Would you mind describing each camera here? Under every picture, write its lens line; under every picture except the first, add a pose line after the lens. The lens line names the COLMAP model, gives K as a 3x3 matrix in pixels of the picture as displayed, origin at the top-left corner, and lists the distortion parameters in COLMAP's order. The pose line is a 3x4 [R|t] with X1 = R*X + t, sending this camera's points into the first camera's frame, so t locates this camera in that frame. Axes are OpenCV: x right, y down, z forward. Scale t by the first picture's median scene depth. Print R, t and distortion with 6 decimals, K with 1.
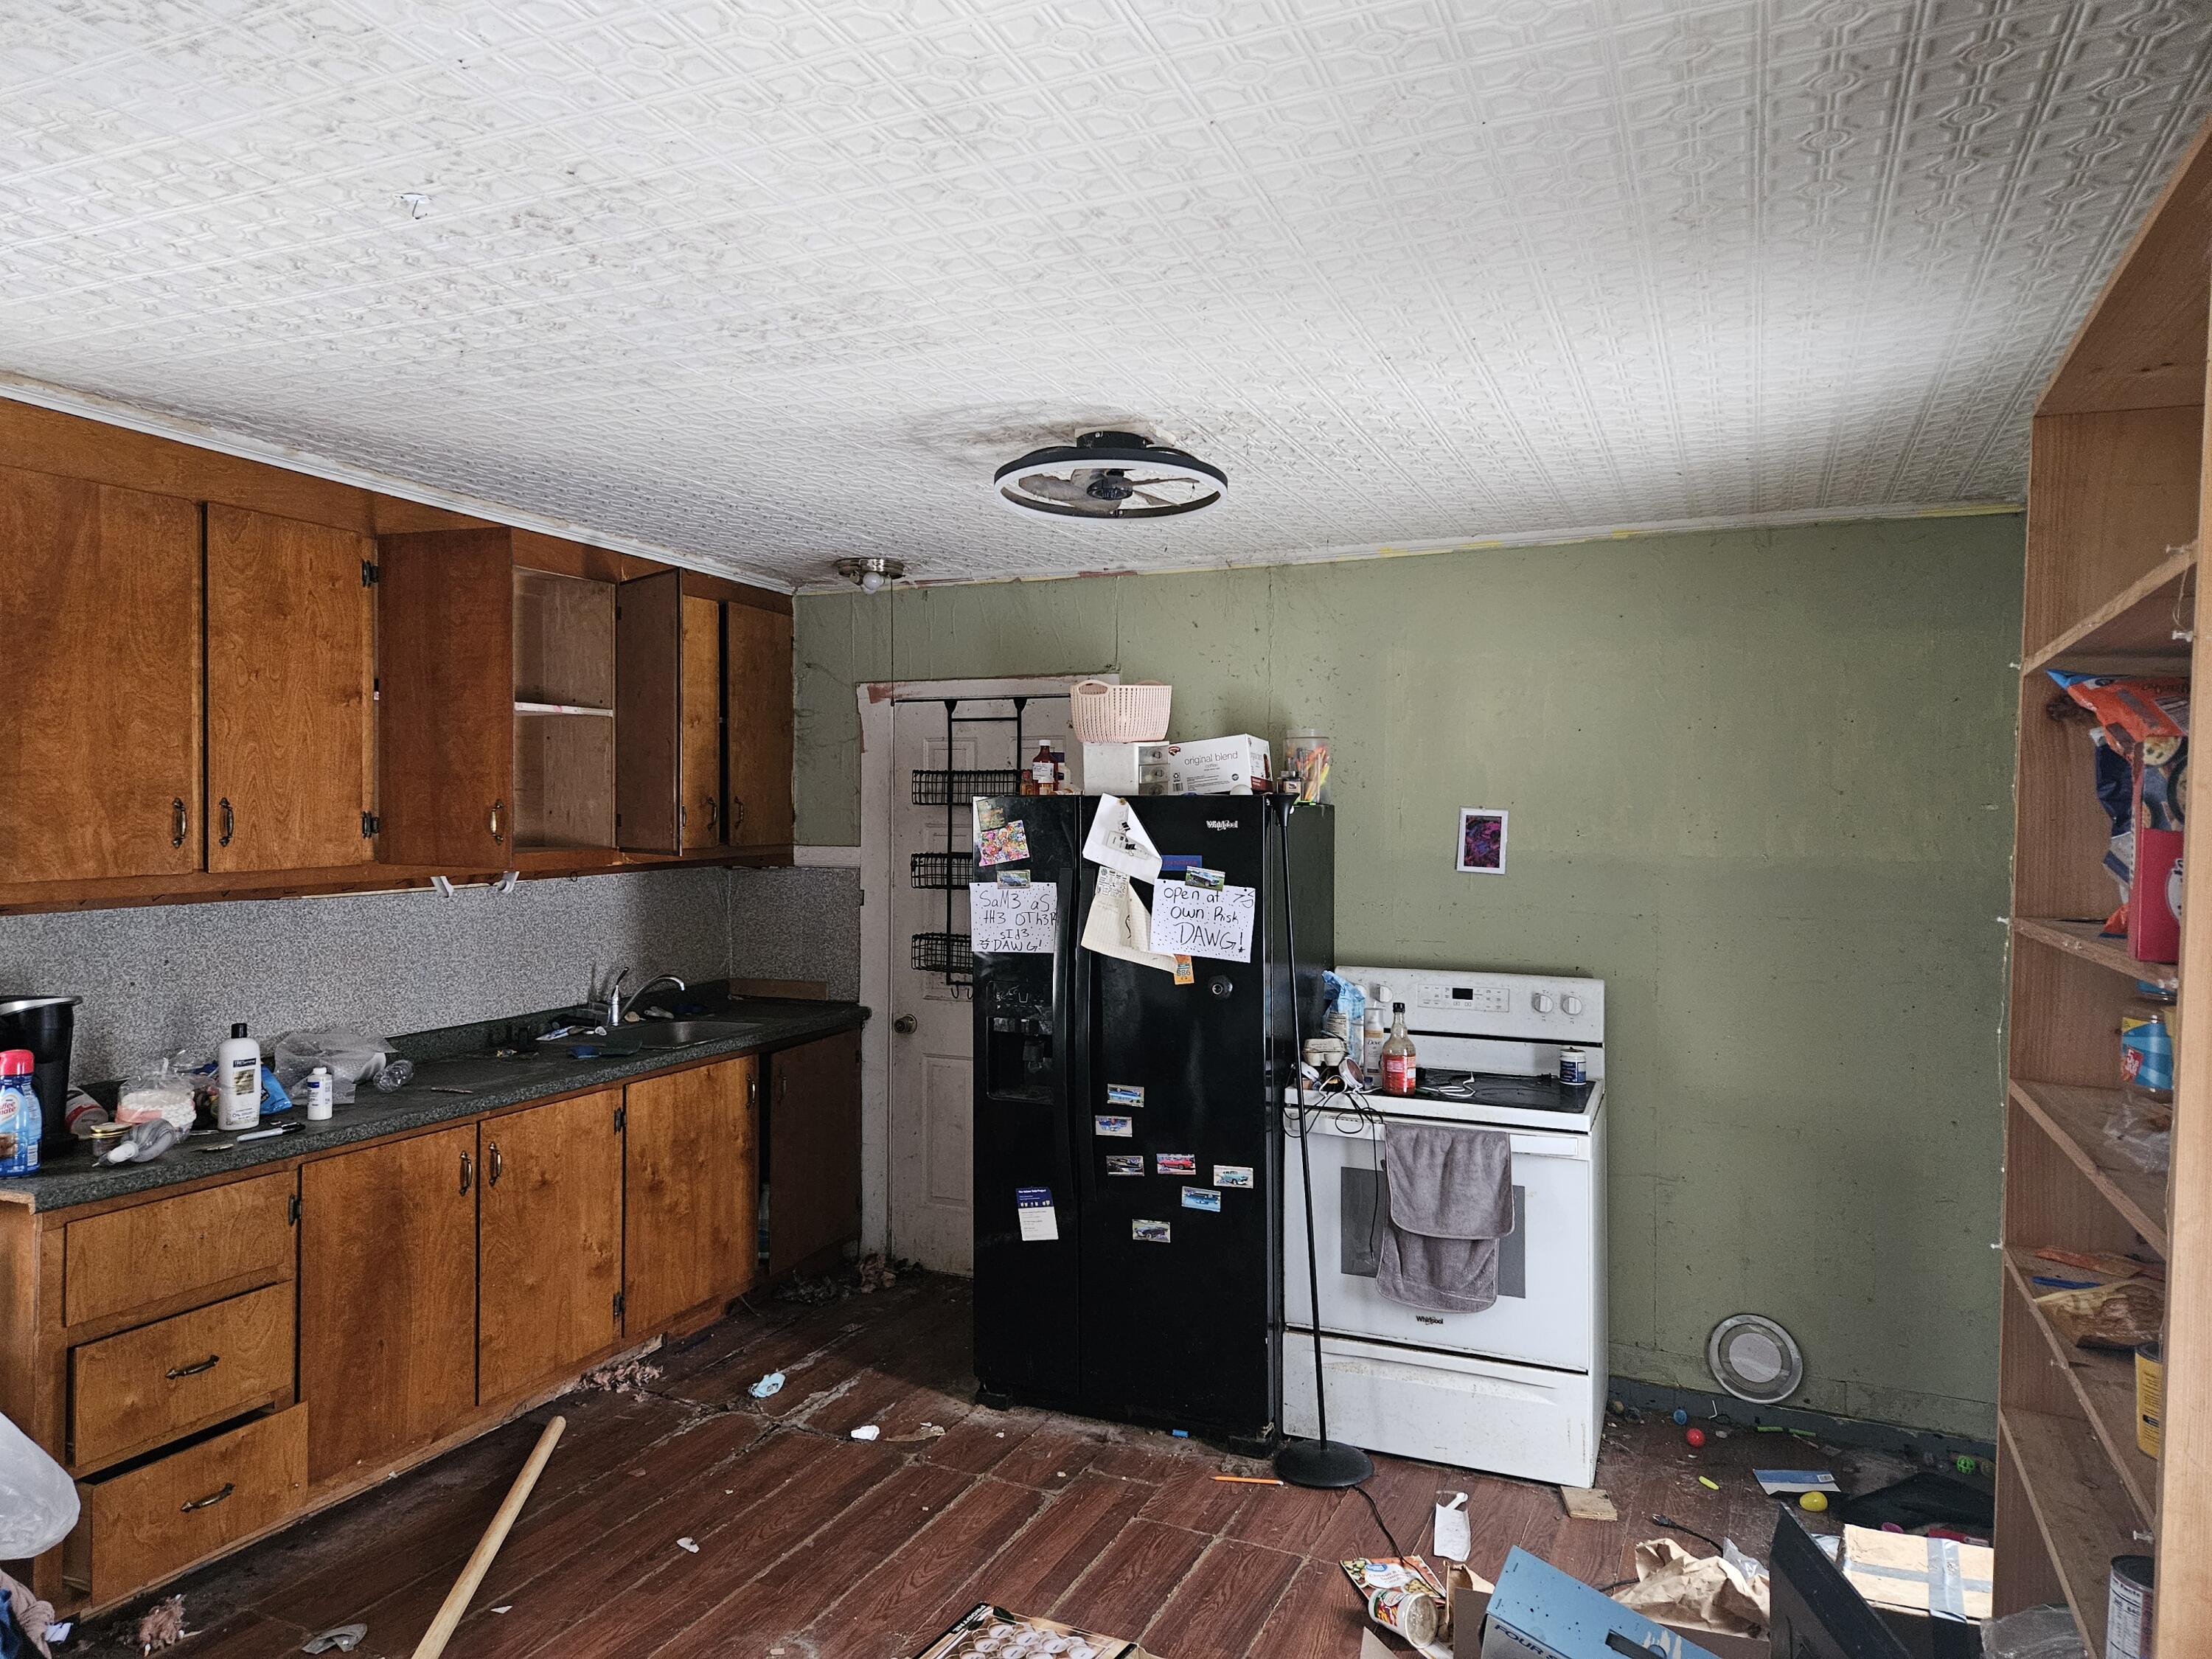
lens RADIAL K [[1473.5, 0, 1094.8], [0, 1473.5, 841.8], [0, 0, 1]] dist [0.072302, -0.054772]
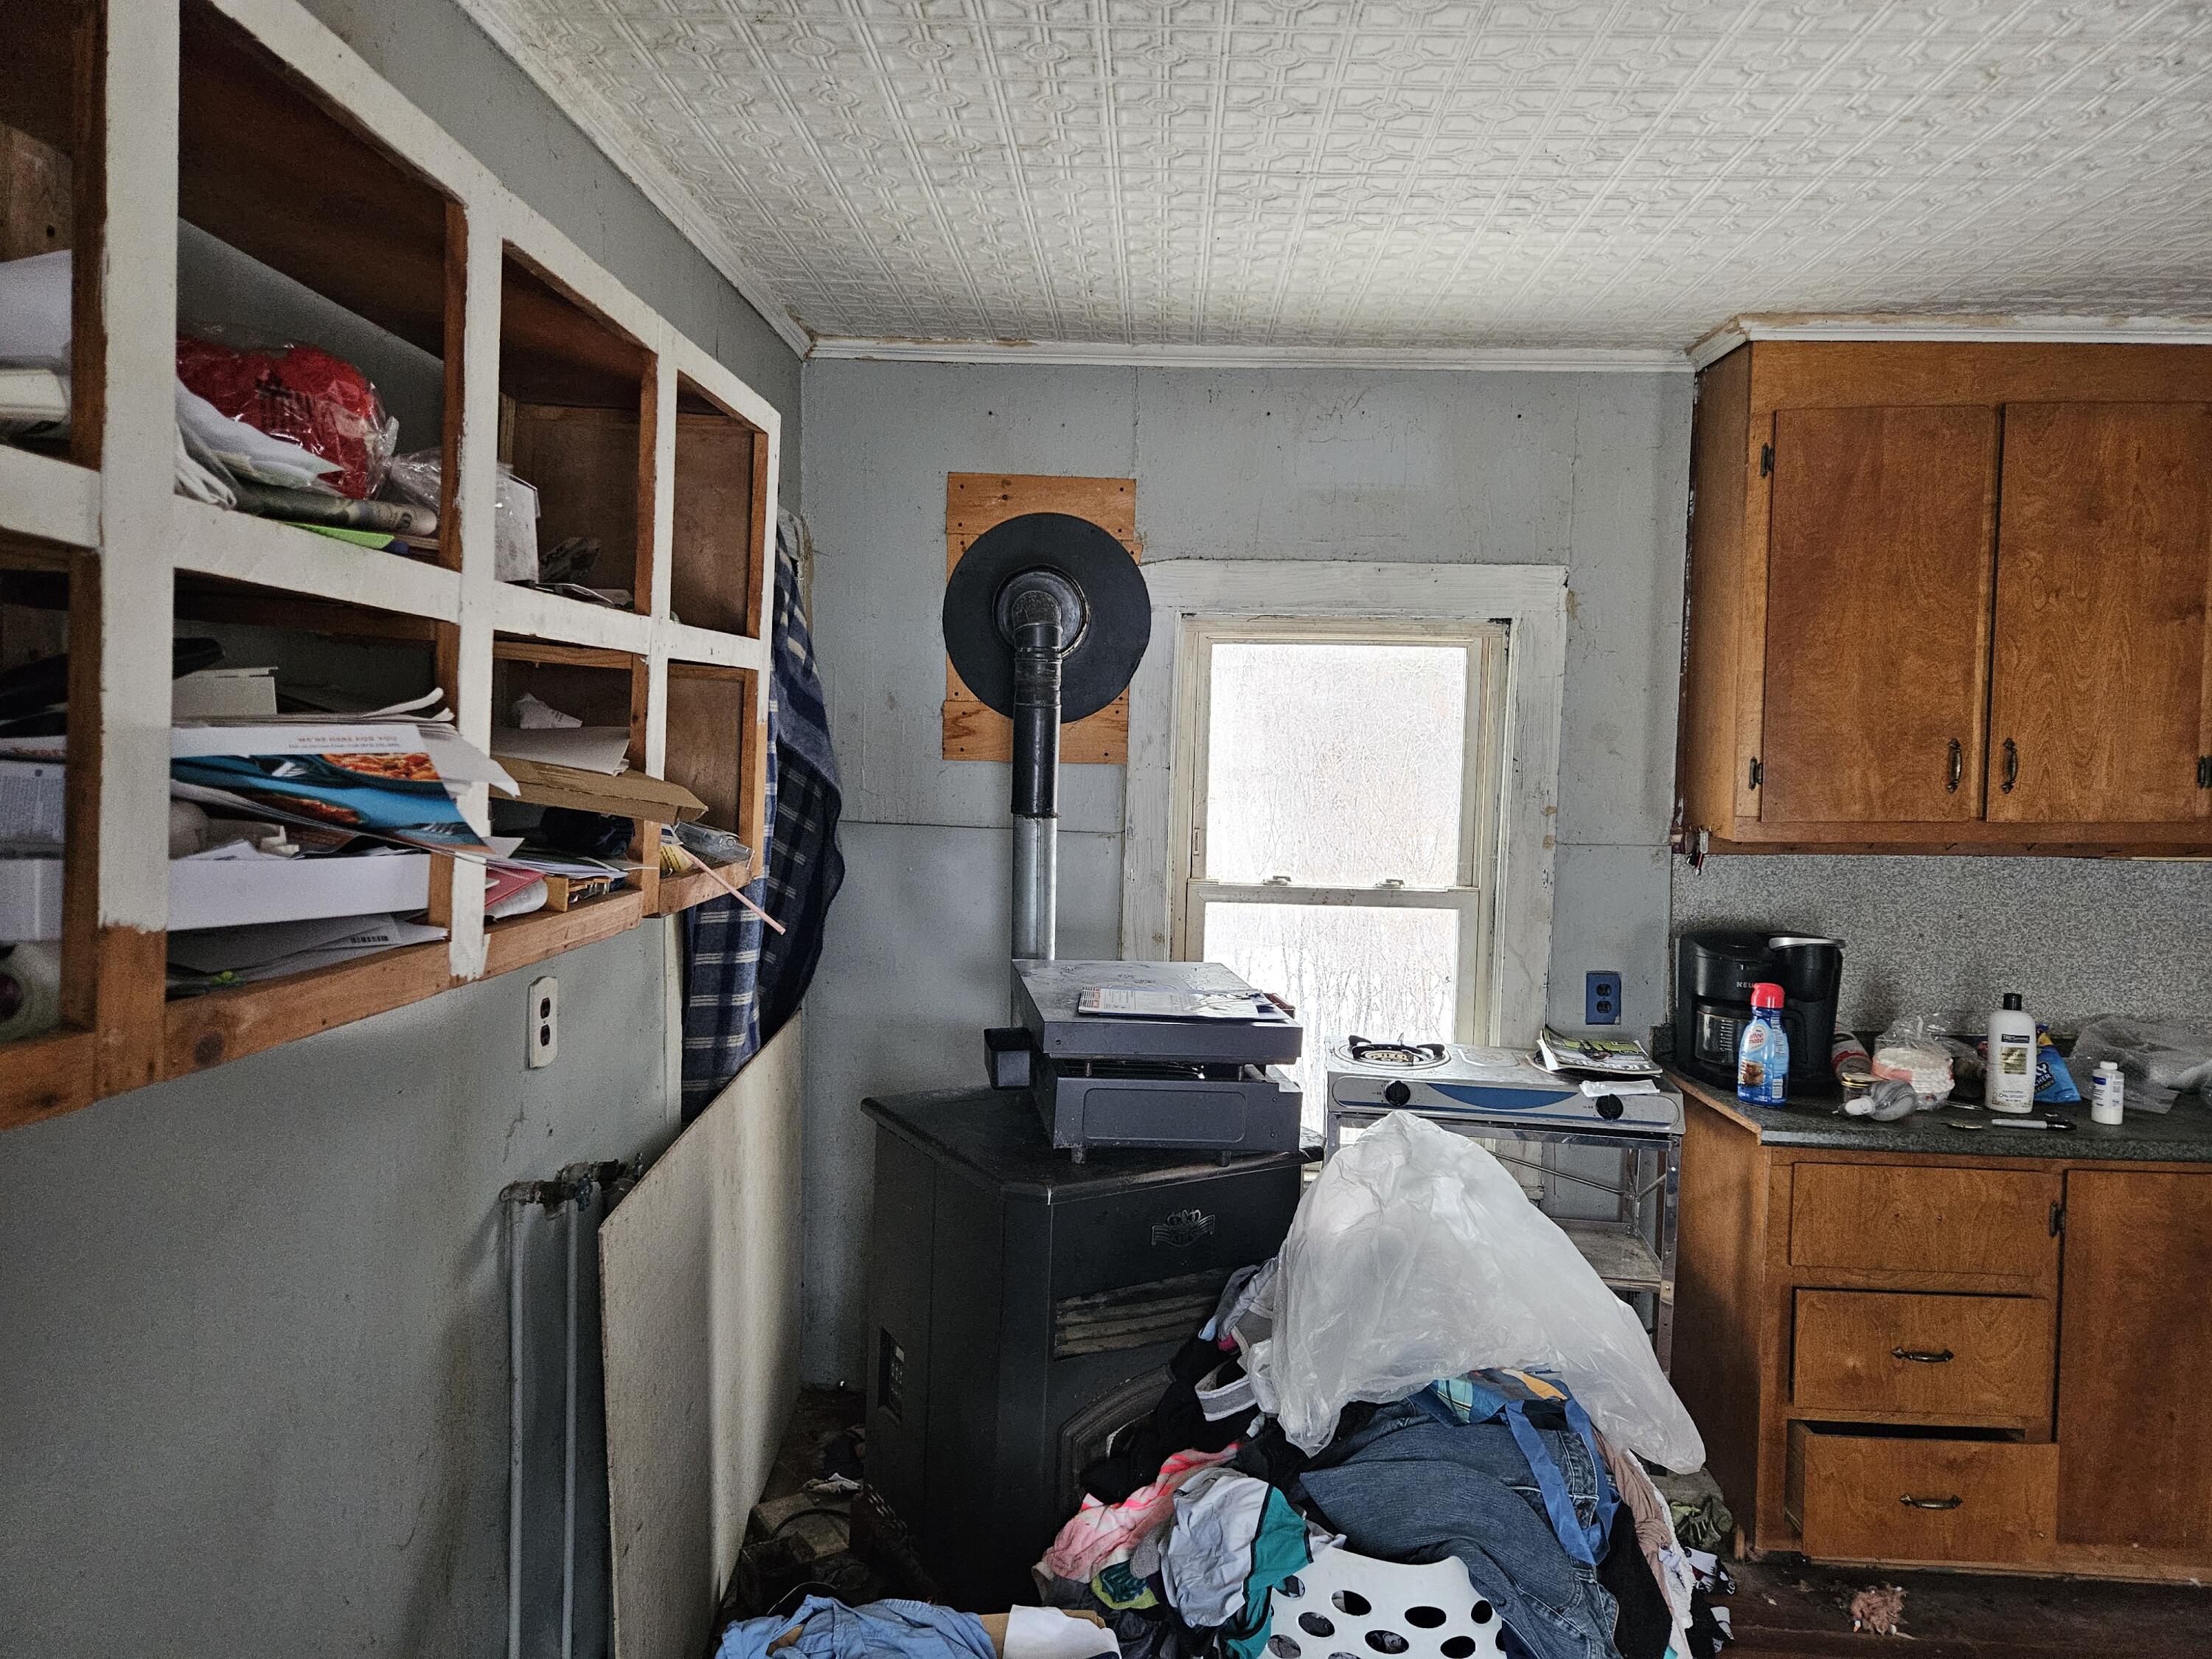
lens RADIAL K [[1473.5, 0, 1094.8], [0, 1473.5, 841.8], [0, 0, 1]] dist [0.072302, -0.054772]
pose [[0.367371, 0.057981, -0.928265, 0.050963], [-0.030715, 0.998267, 0.050197, 0.003927], [0.929567, 0.010070, 0.368516, 0.176430]]
